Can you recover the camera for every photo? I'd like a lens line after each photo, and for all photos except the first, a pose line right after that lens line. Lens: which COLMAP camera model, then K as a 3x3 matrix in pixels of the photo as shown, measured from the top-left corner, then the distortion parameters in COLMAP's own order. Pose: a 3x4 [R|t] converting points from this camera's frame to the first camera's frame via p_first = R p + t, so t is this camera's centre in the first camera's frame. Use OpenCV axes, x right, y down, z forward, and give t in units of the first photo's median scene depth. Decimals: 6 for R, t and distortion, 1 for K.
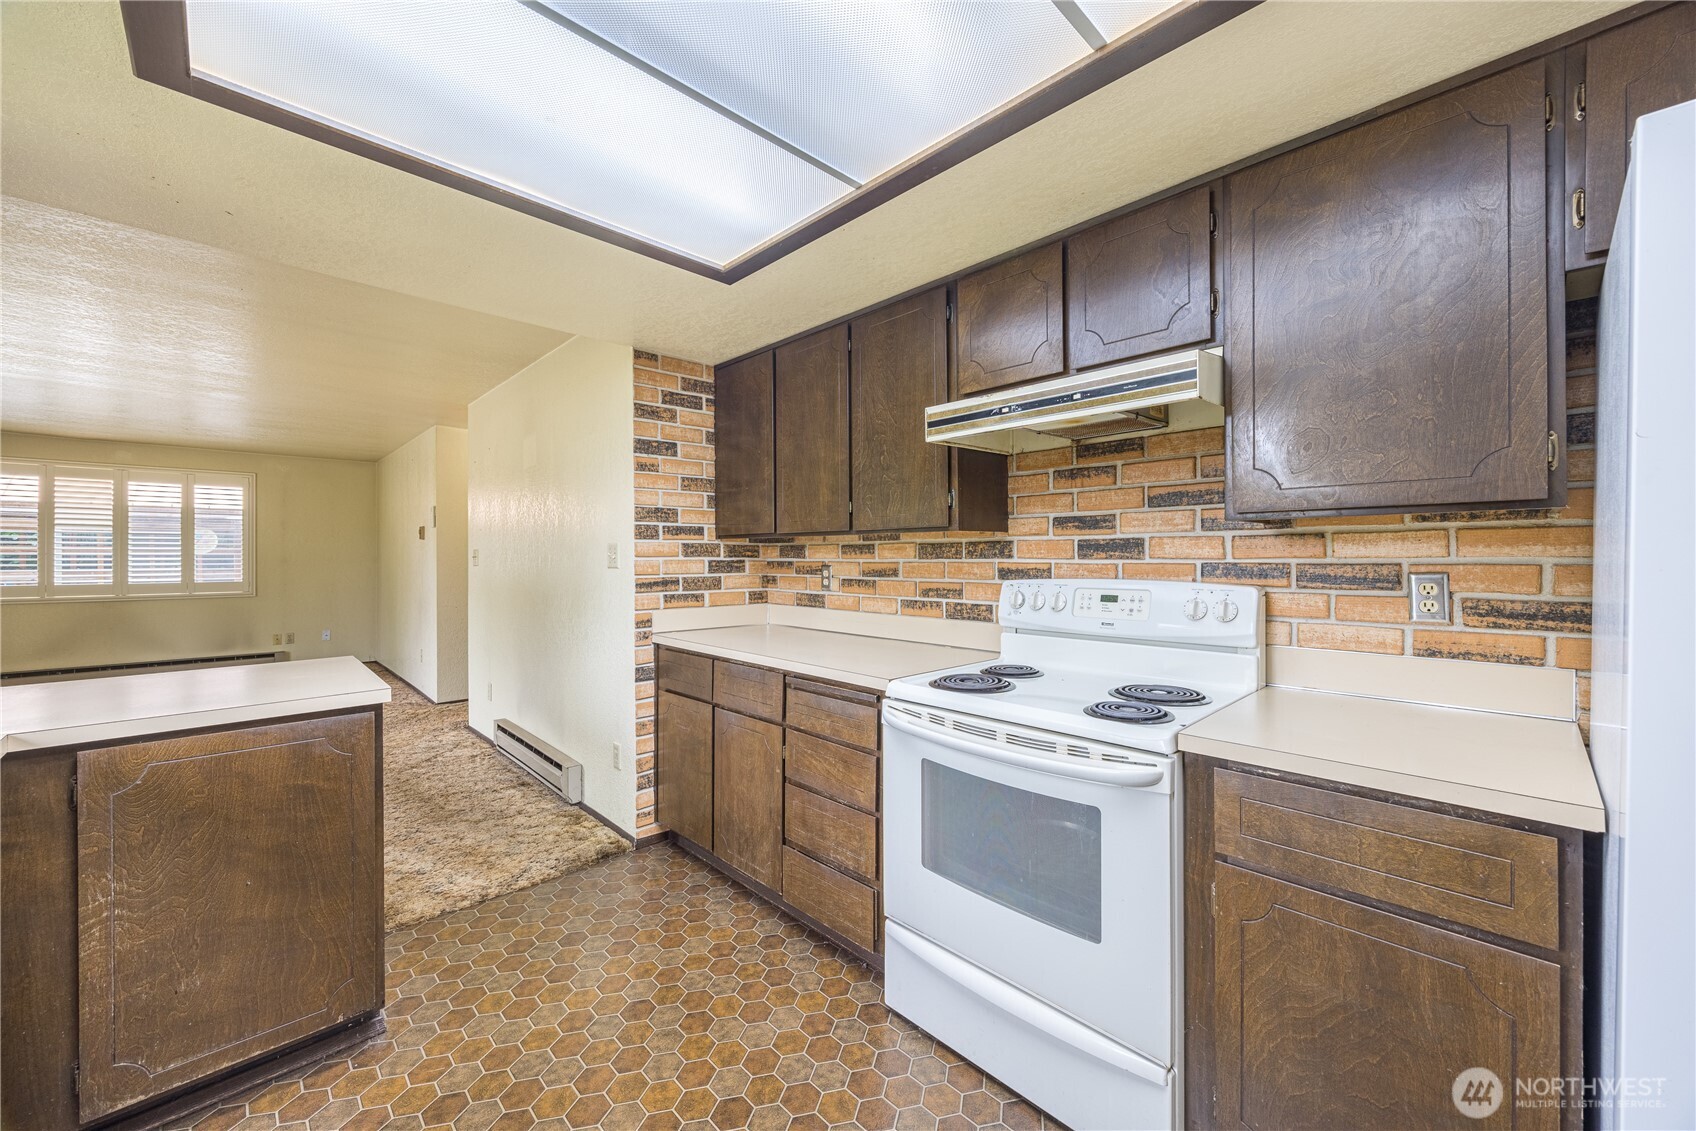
lens RADIAL K [[650.8, 0, 853.2], [0, 650.8, 559.8], [0, 0, 1]] dist [-0.001793, -0.000126]
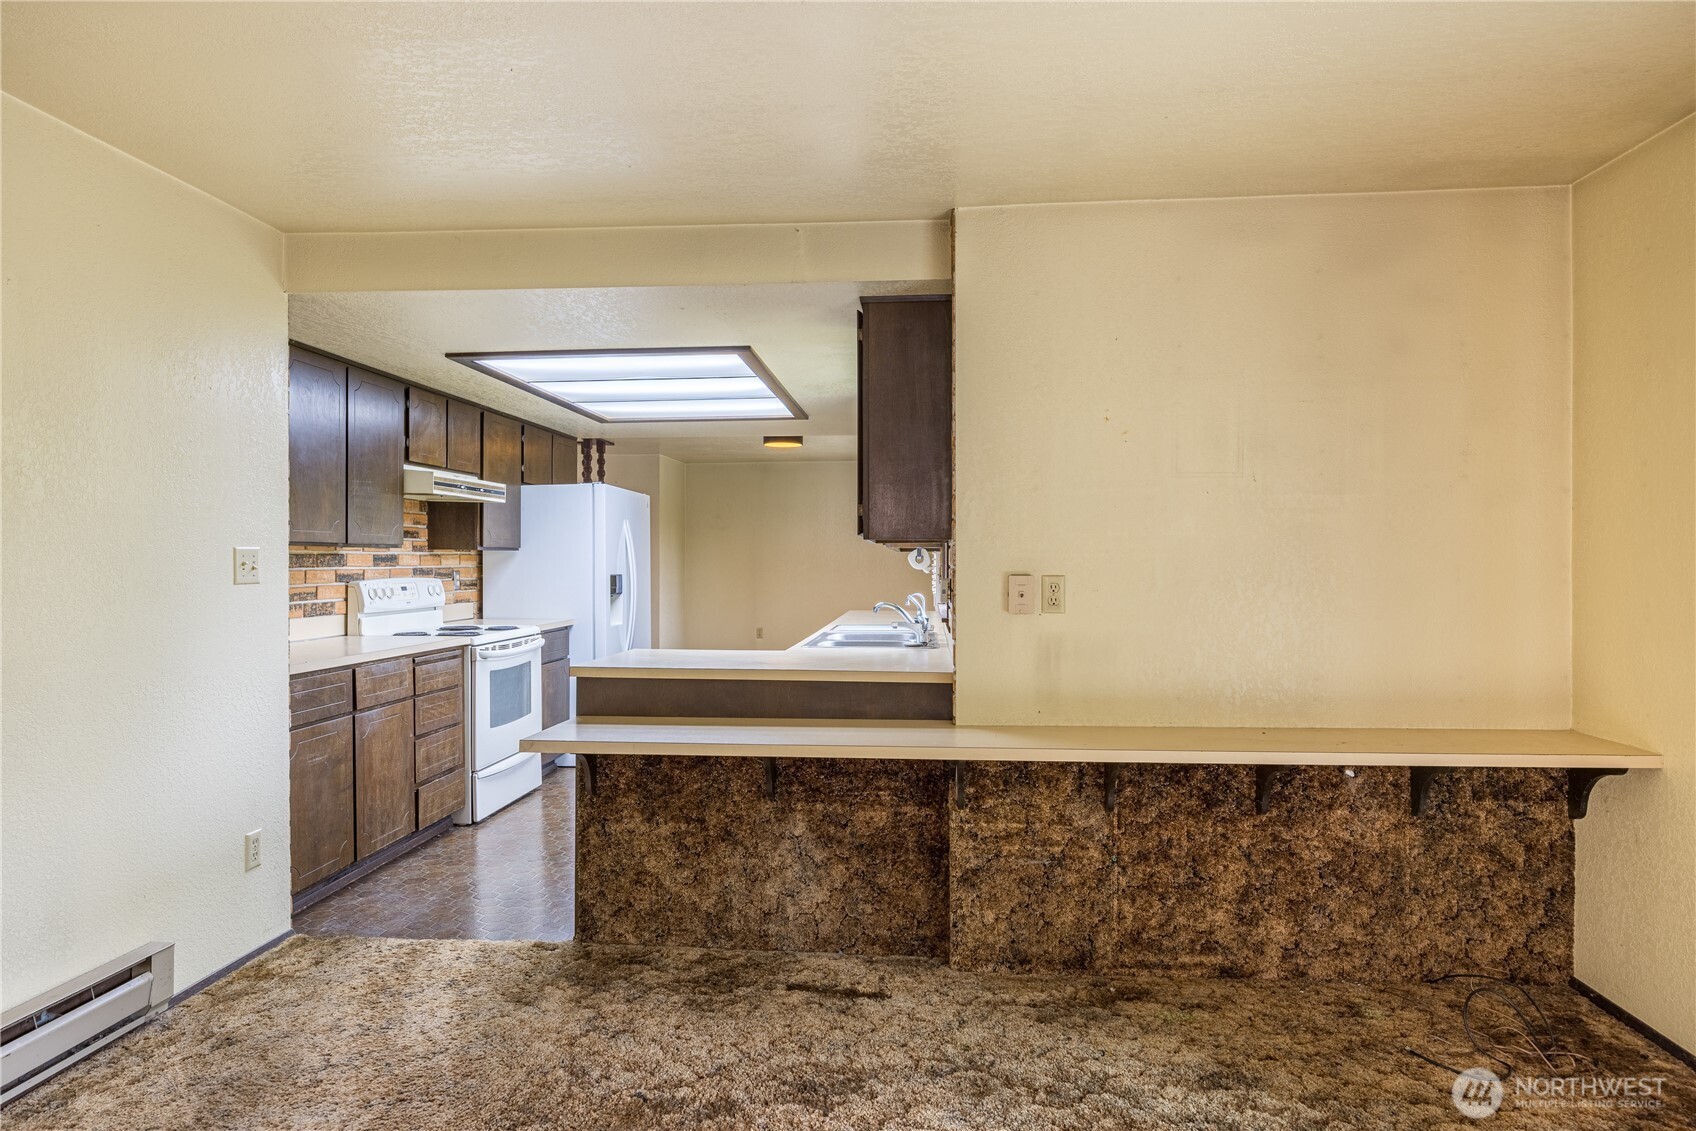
lens RADIAL K [[910.2, 0, 870.1], [0, 910.2, 570.1], [0, 0, 1]] dist [-0.002018, -0.000447]
pose [[-0.667582, -0.004898, 0.744520, -1.594556], [0.006378, 0.999904, 0.012297, -0.009075], [-0.744509, 0.012958, -0.667487, 1.191314]]
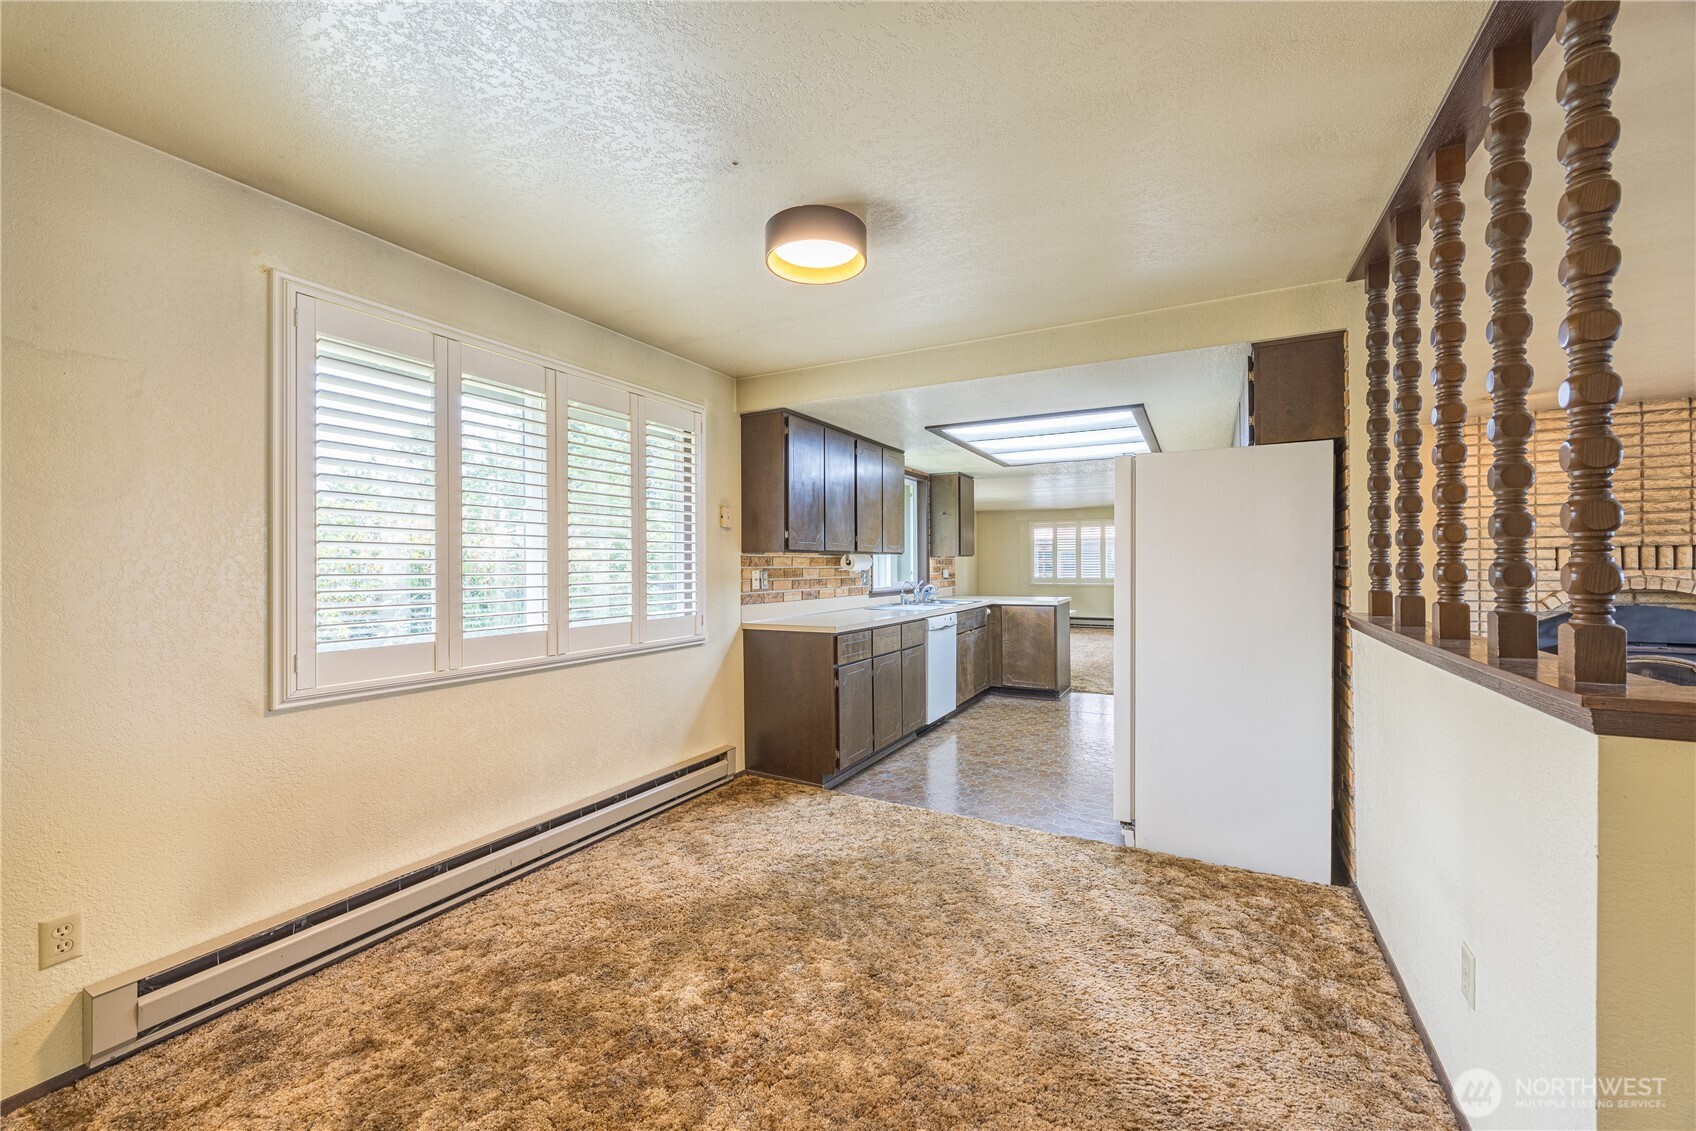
lens RADIAL K [[650.8, 0, 853.2], [0, 650.8, 559.8], [0, 0, 1]] dist [-0.001793, -0.000126]
pose [[0.302469, -0.012153, -0.953082, 1.358706], [0.003382, 0.999926, -0.011677, 0.005514], [0.953153, 0.000308, 0.302488, -0.663712]]
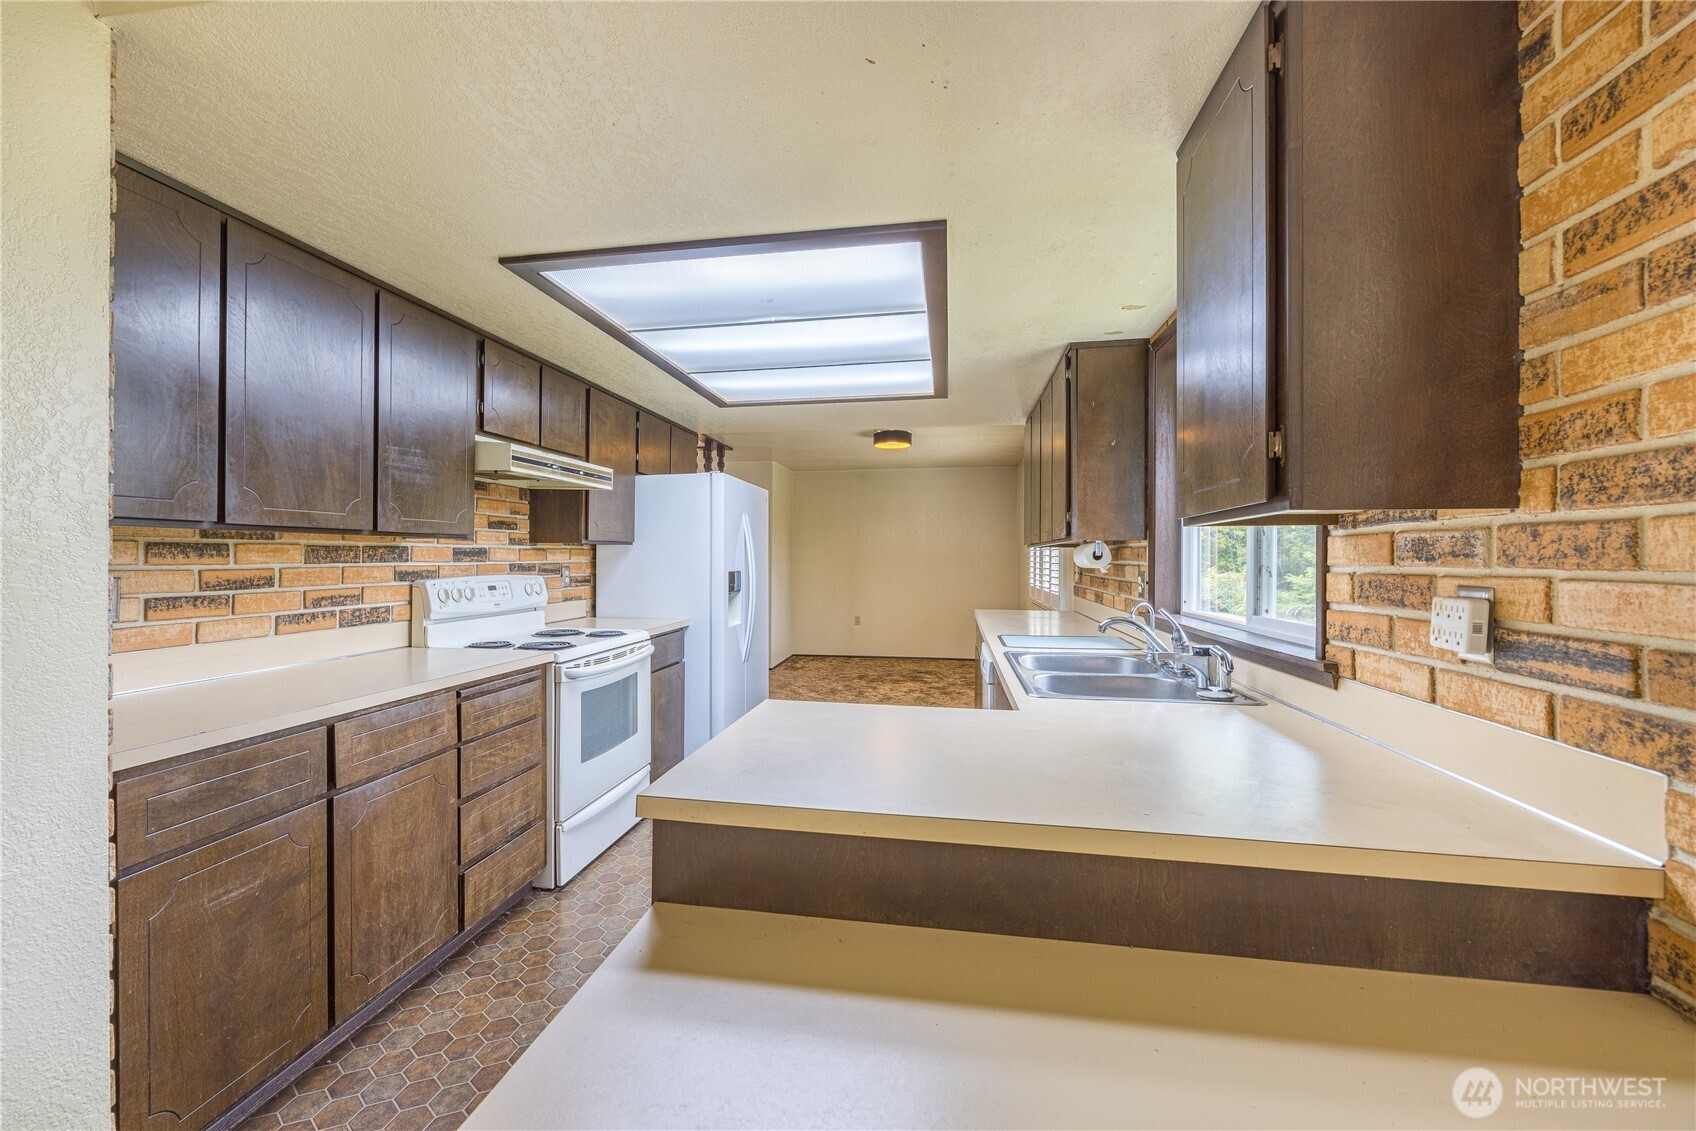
lens RADIAL K [[650.8, 0, 853.2], [0, 650.8, 559.8], [0, 0, 1]] dist [-0.001793, -0.000126]
pose [[-0.598374, -0.003045, 0.801211, -0.917428], [0.002670, 0.999980, 0.005794, -0.008537], [-0.801212, 0.005606, -0.598354, 0.860920]]
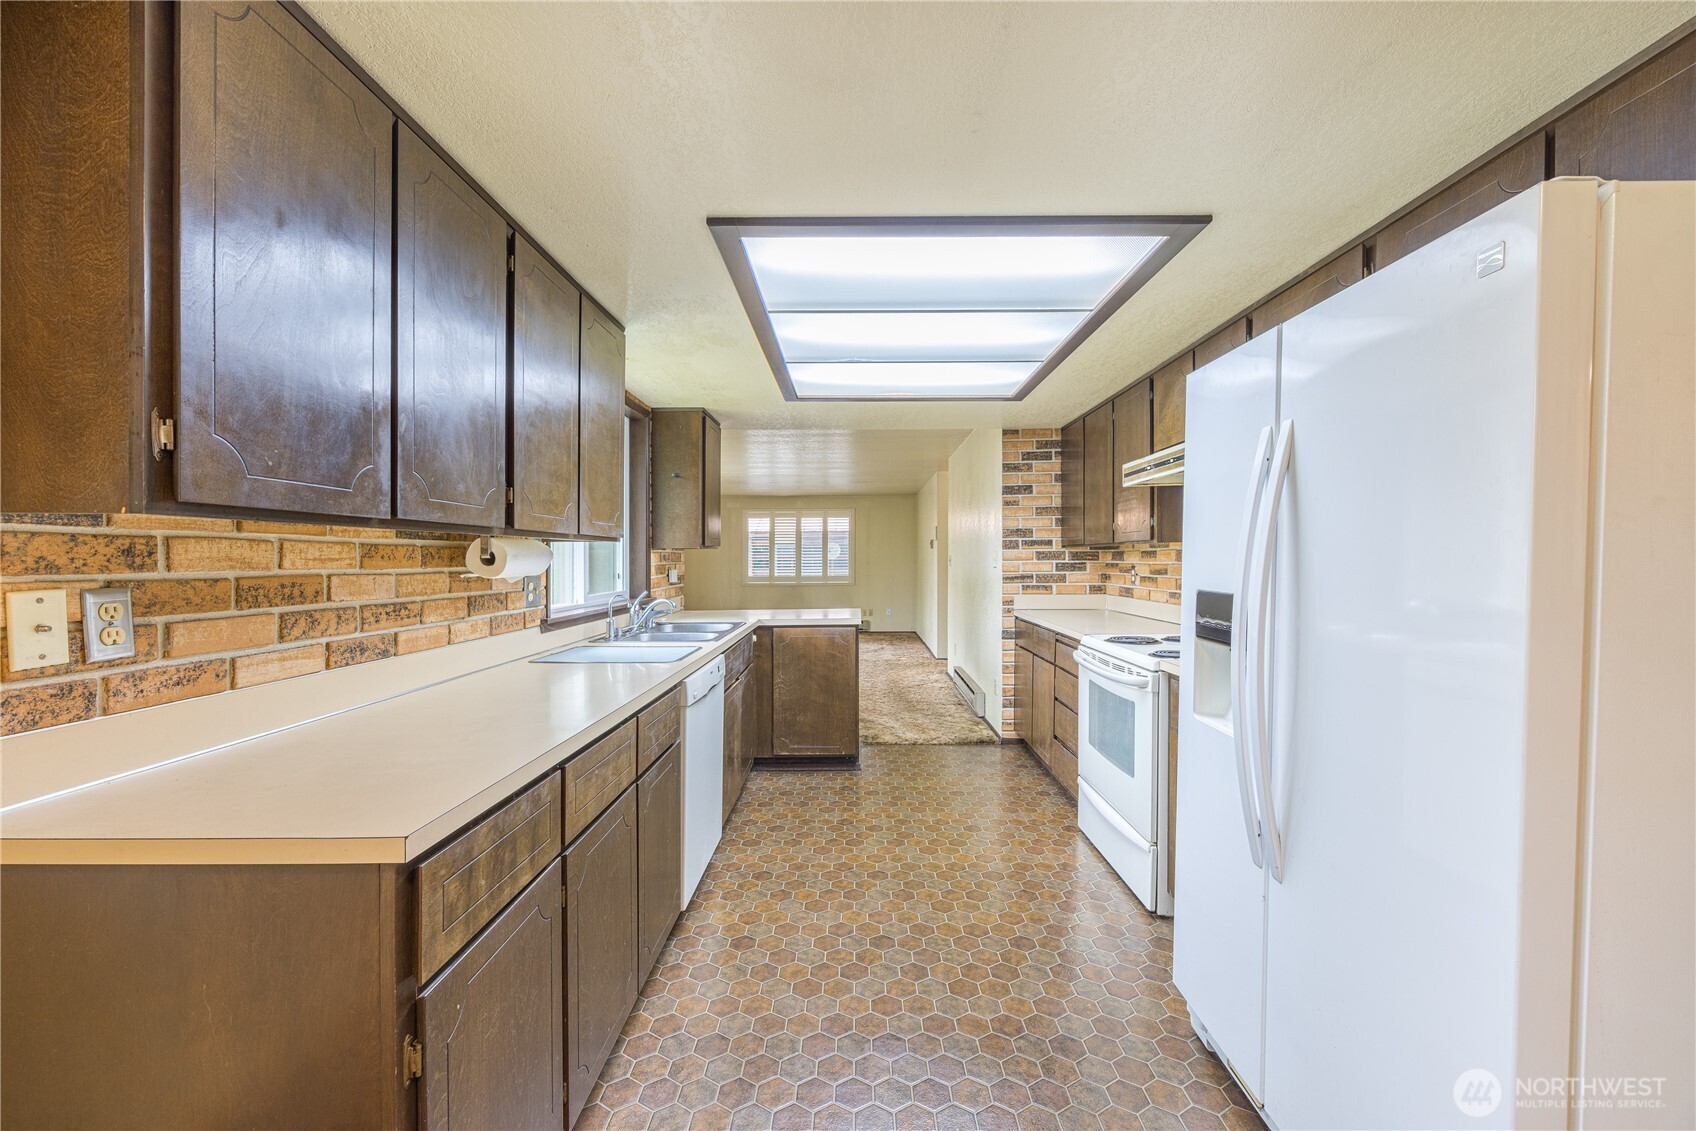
lens RADIAL K [[650.8, 0, 853.2], [0, 650.8, 559.8], [0, 0, 1]] dist [-0.001793, -0.000126]
pose [[0.714807, -0.002731, -0.699317, 0.514445], [0.001412, 0.999996, -0.002462, -0.002893], [0.699320, 0.000772, 0.714808, -0.390397]]
